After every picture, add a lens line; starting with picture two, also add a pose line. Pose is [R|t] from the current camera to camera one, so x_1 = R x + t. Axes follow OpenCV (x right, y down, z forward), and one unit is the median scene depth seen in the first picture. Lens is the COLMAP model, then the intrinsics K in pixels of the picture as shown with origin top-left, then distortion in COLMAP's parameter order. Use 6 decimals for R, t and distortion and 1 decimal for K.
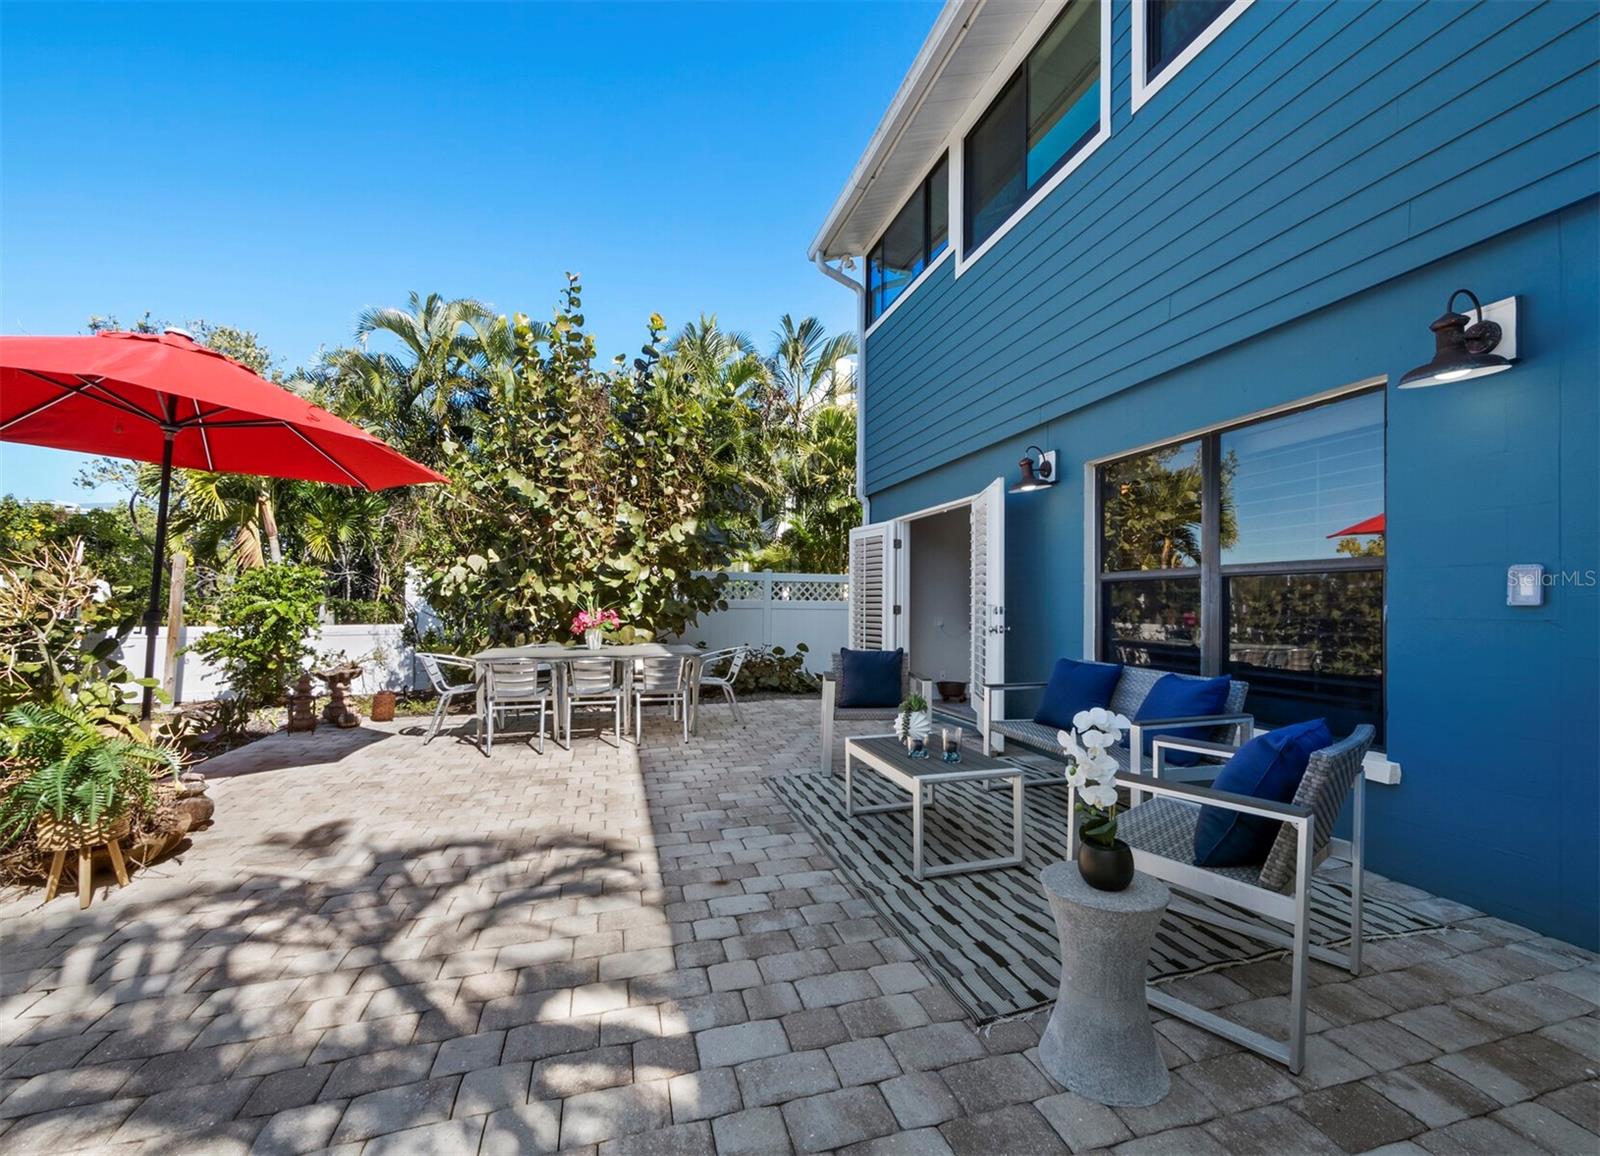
lens RADIAL K [[670.1, 0, 800.1], [0, 670.1, 600.3], [0, 0, 1]] dist [-0.004373, -0.000605]
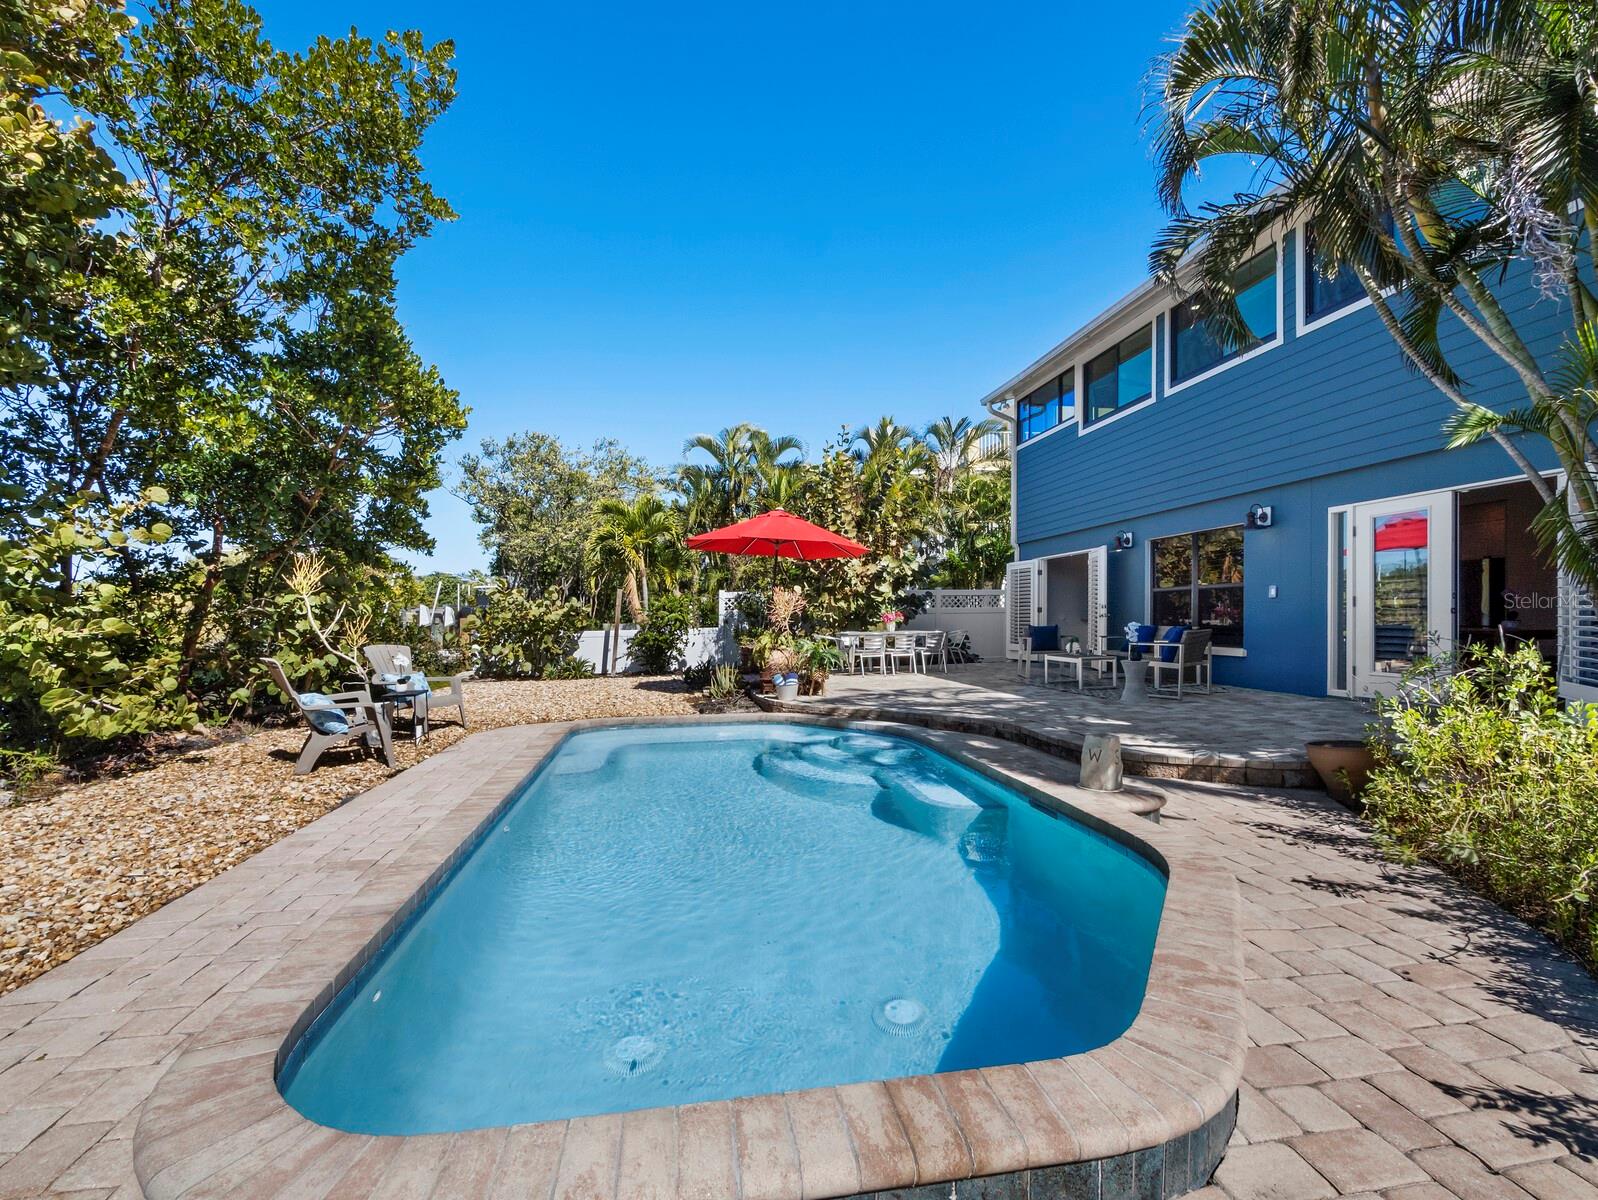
lens RADIAL K [[669.6, 0, 770.8], [0, 669.6, 643.7], [0, 0, 1]] dist [-0.006456, 0.000903]
pose [[0.988002, -0.014358, -0.153770, -0.284830], [0.021029, 0.998903, 0.041848, 0.014038], [0.153001, -0.044580, 0.987220, -0.850665]]
